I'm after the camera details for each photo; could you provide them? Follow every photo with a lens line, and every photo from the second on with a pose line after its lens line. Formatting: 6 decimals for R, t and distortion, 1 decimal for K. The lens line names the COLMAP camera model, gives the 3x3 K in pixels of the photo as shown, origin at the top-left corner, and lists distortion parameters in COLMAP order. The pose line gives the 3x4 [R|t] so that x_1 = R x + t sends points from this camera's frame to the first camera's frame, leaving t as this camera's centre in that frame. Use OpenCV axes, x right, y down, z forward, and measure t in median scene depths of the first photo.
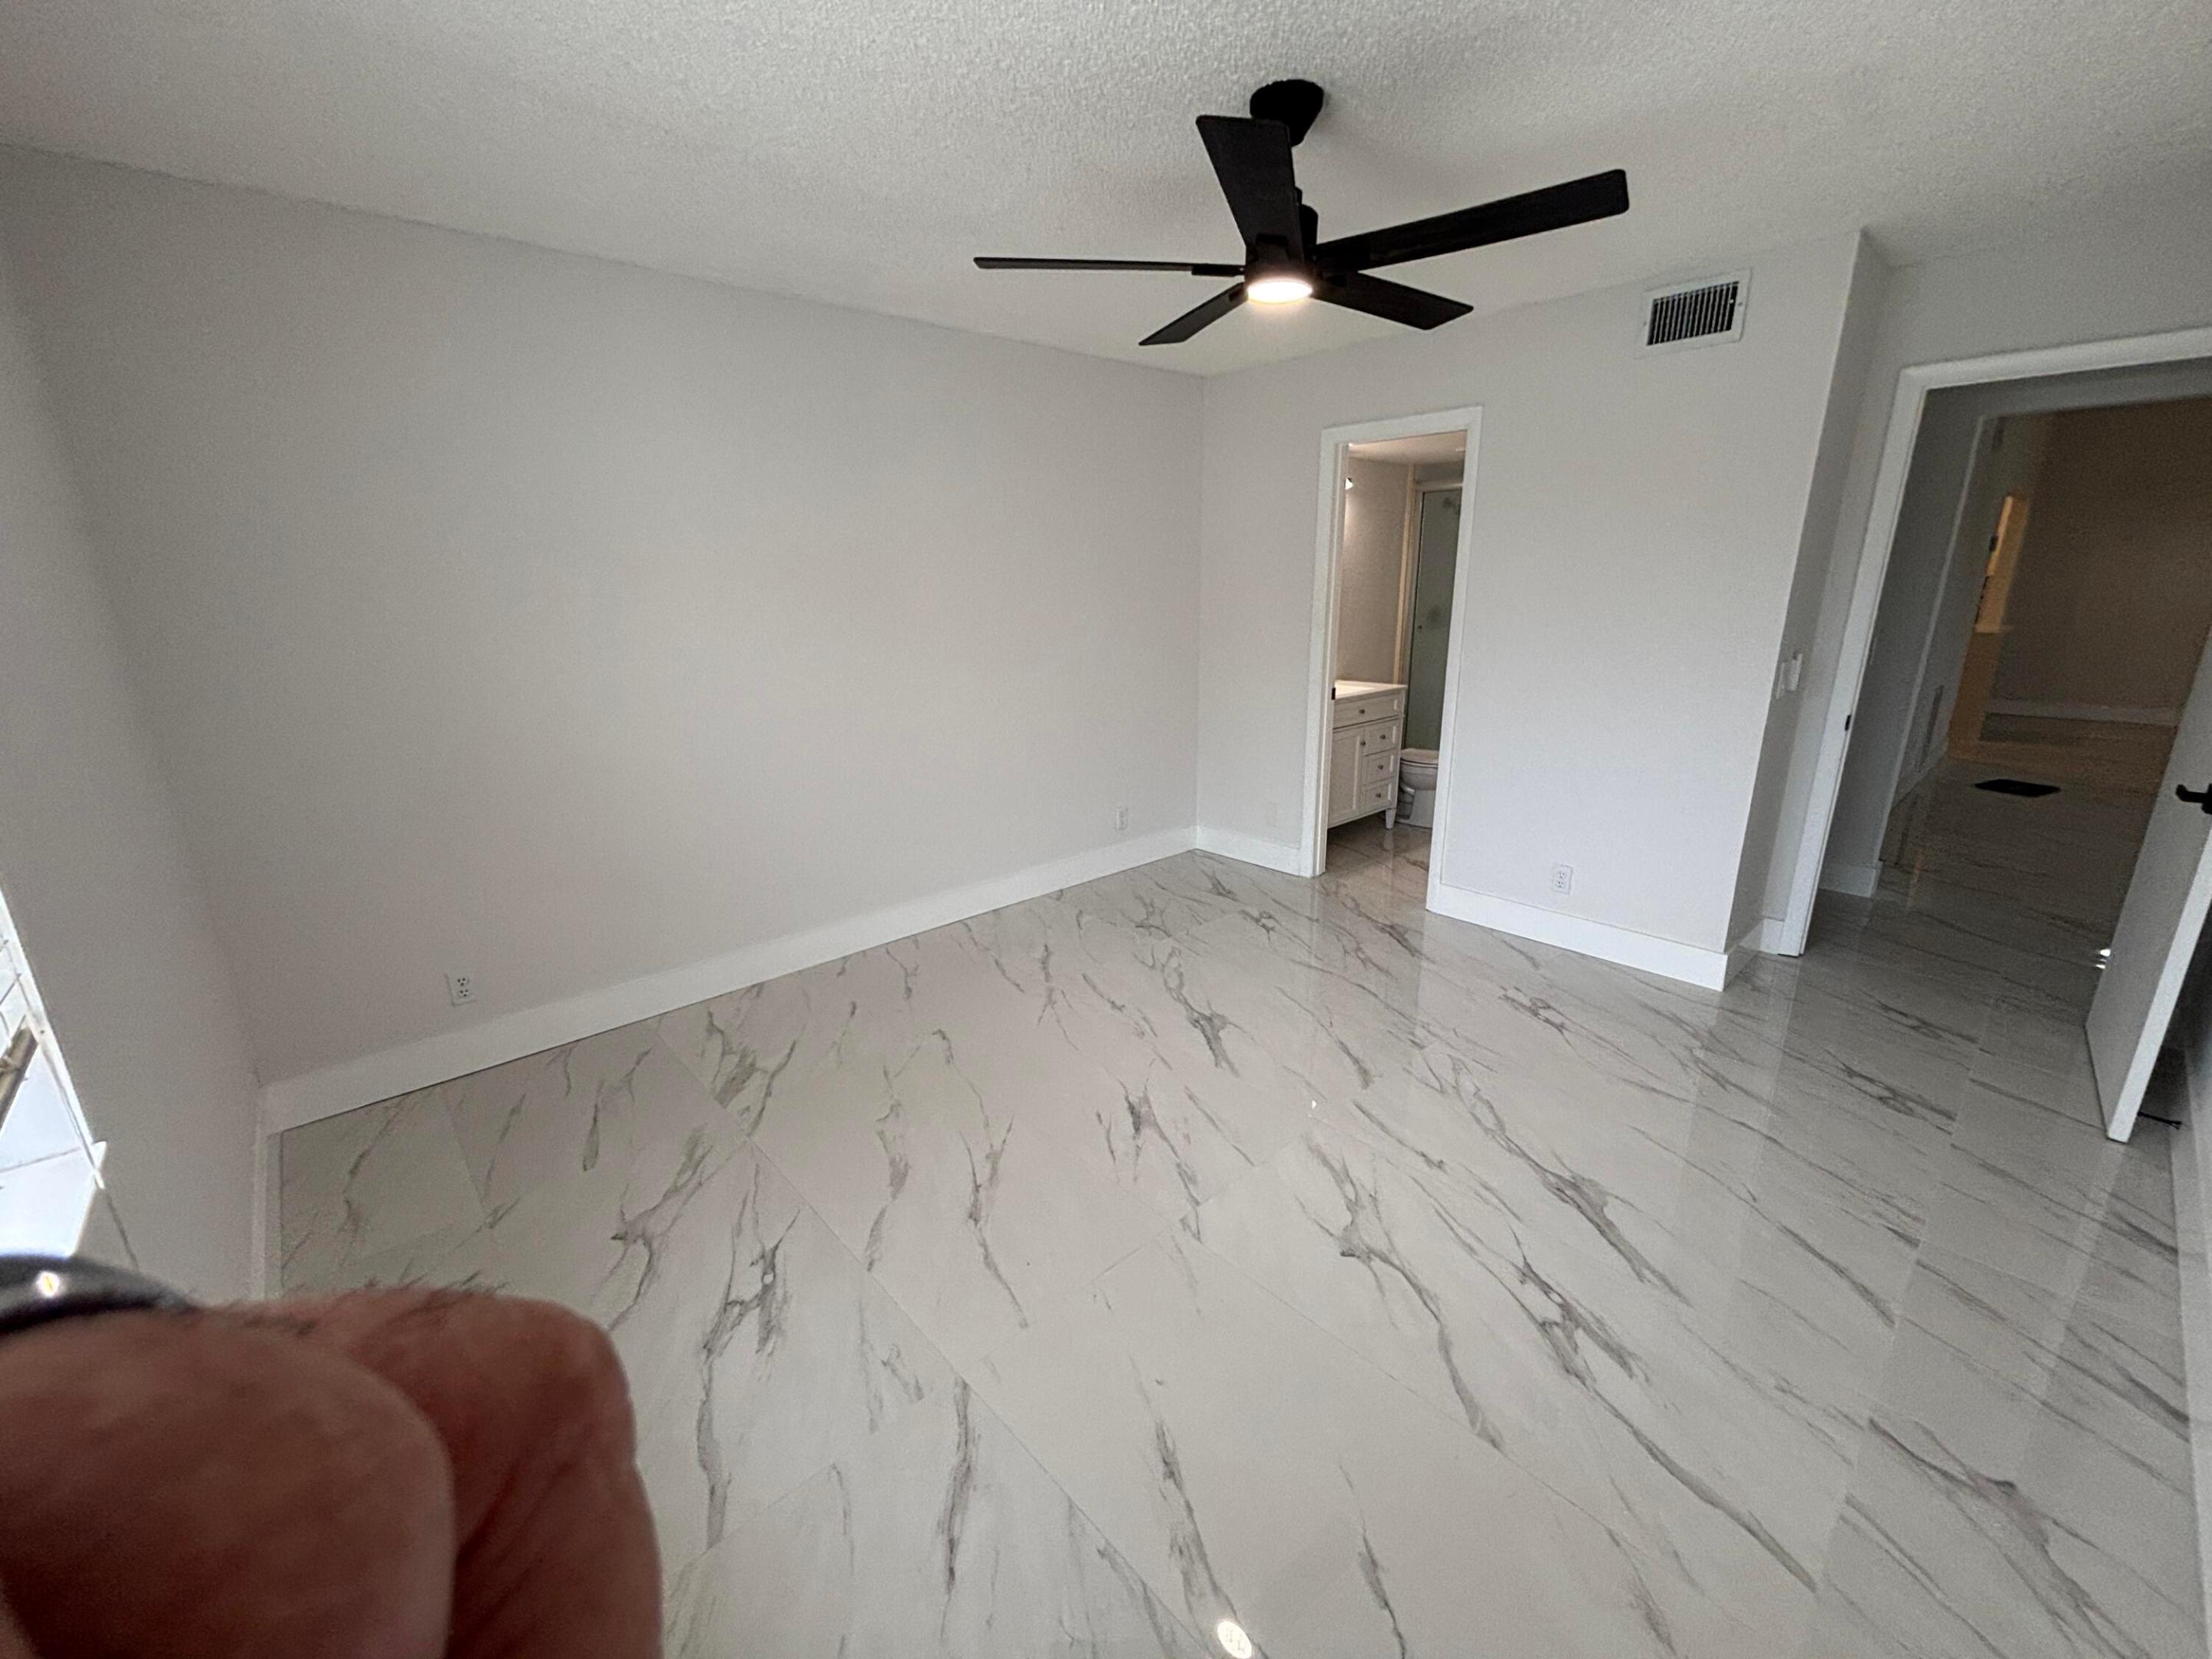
lens RADIAL K [[882.7, 0, 1107.8], [0, 882.7, 827.5], [0, 0, 1]] dist [-0.001081, 0.000137]
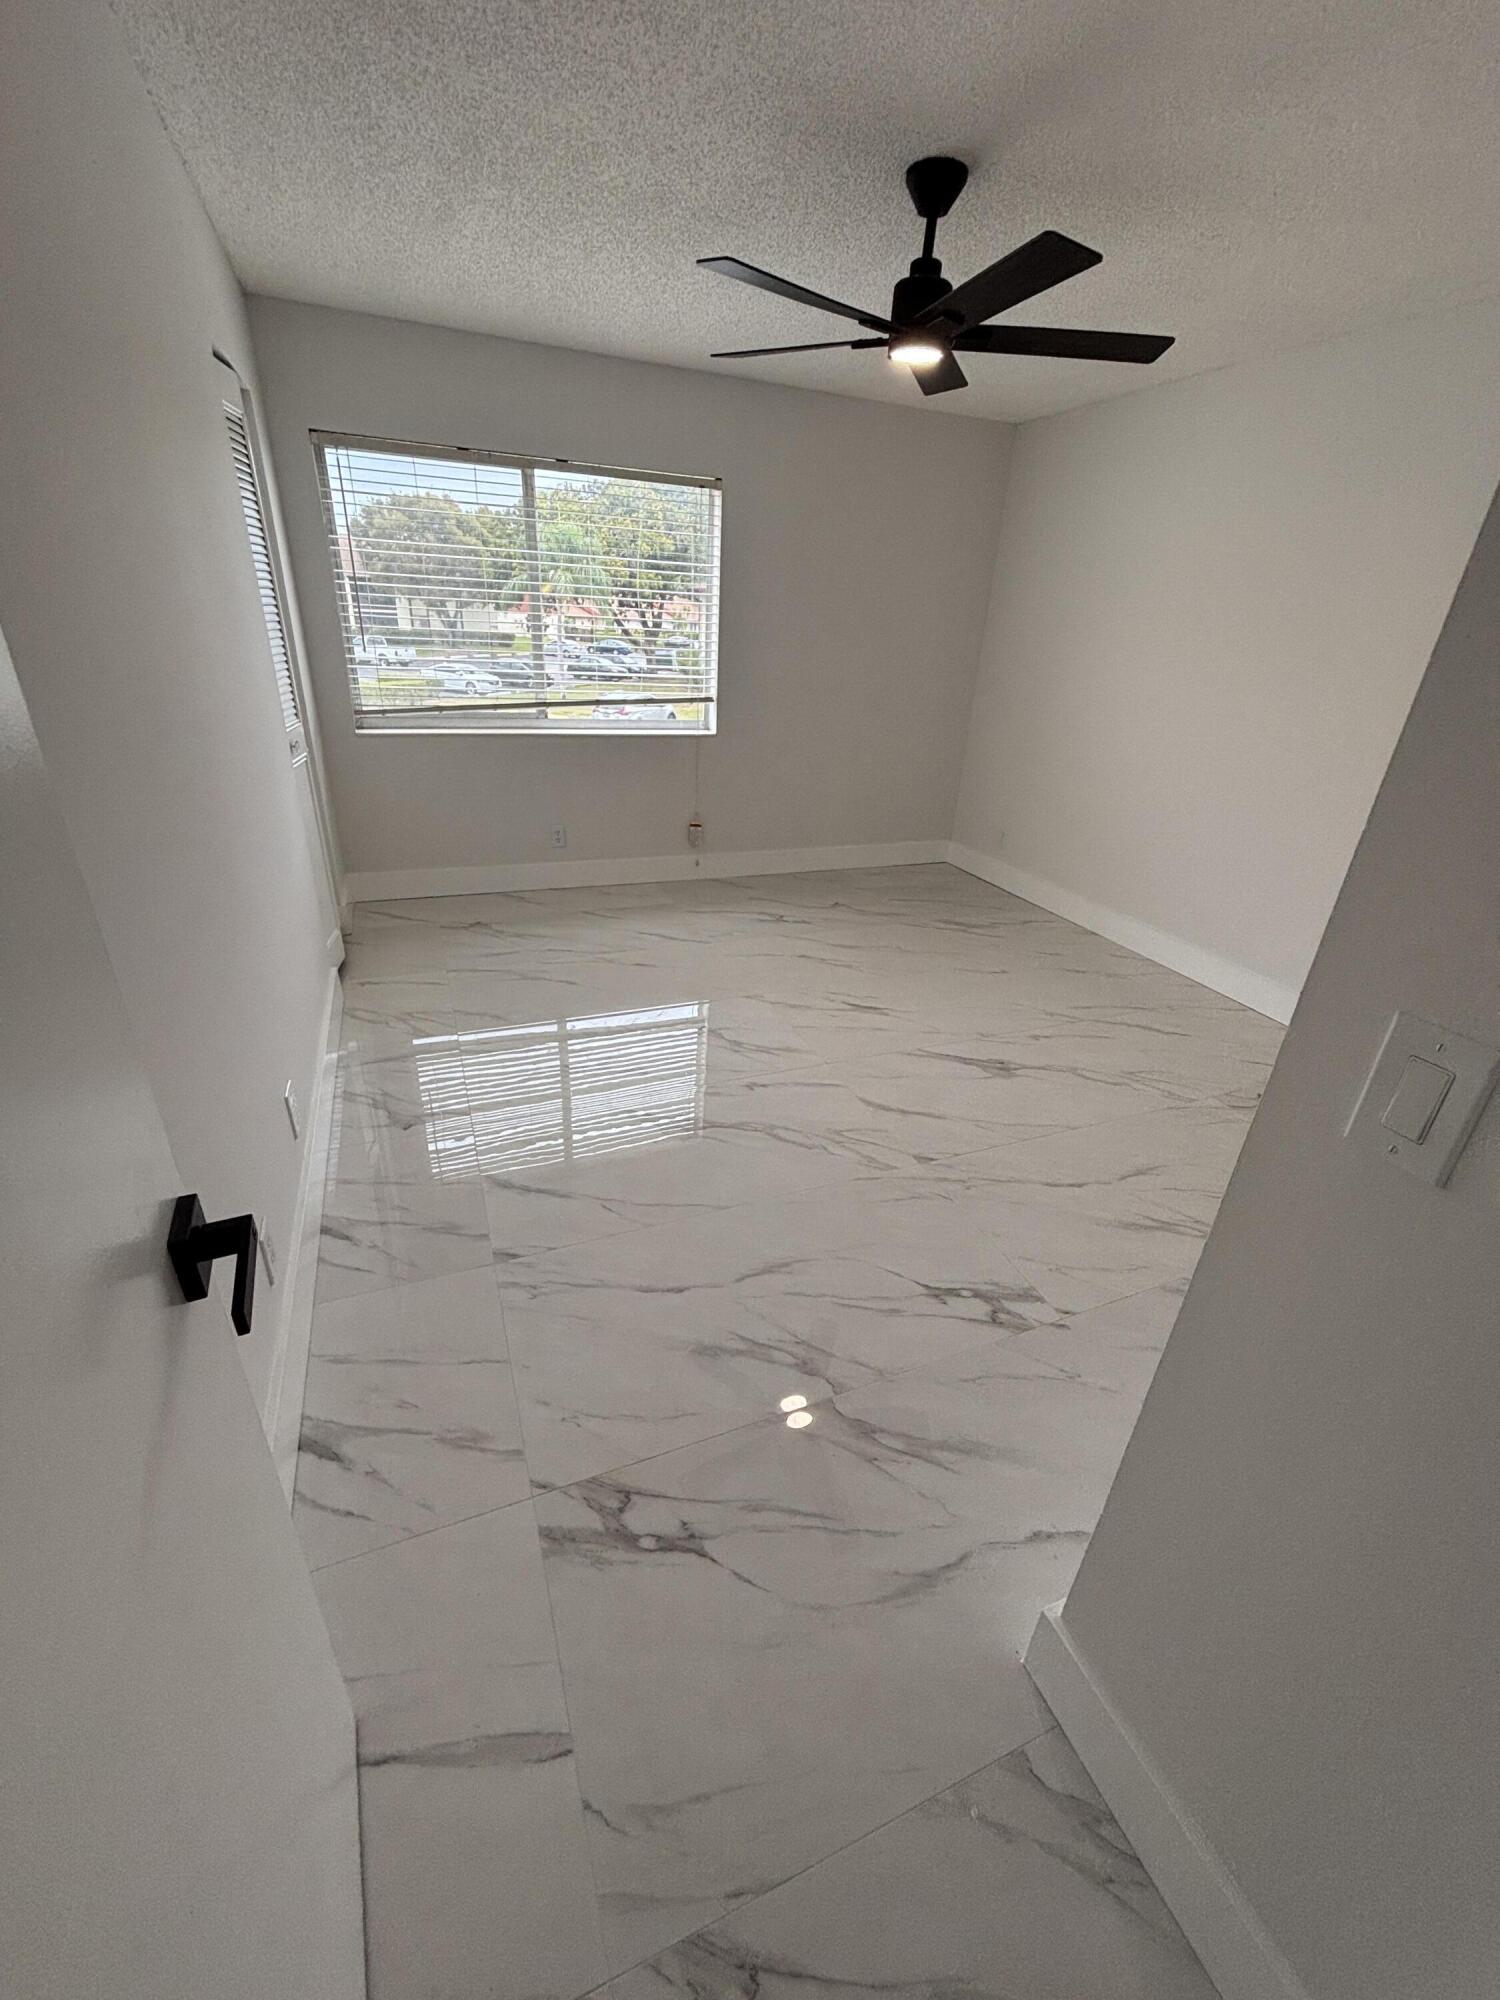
lens RADIAL K [[798.1, 0, 762.5], [0, 798.1, 991.8], [0, 0, 1]] dist [-0.001081, 0.000137]
pose [[-0.338200, 0.401769, -0.851001, 1.332072], [-0.294693, 0.813592, 0.501223, -0.336911], [0.893743, 0.420297, -0.156758, 1.151188]]
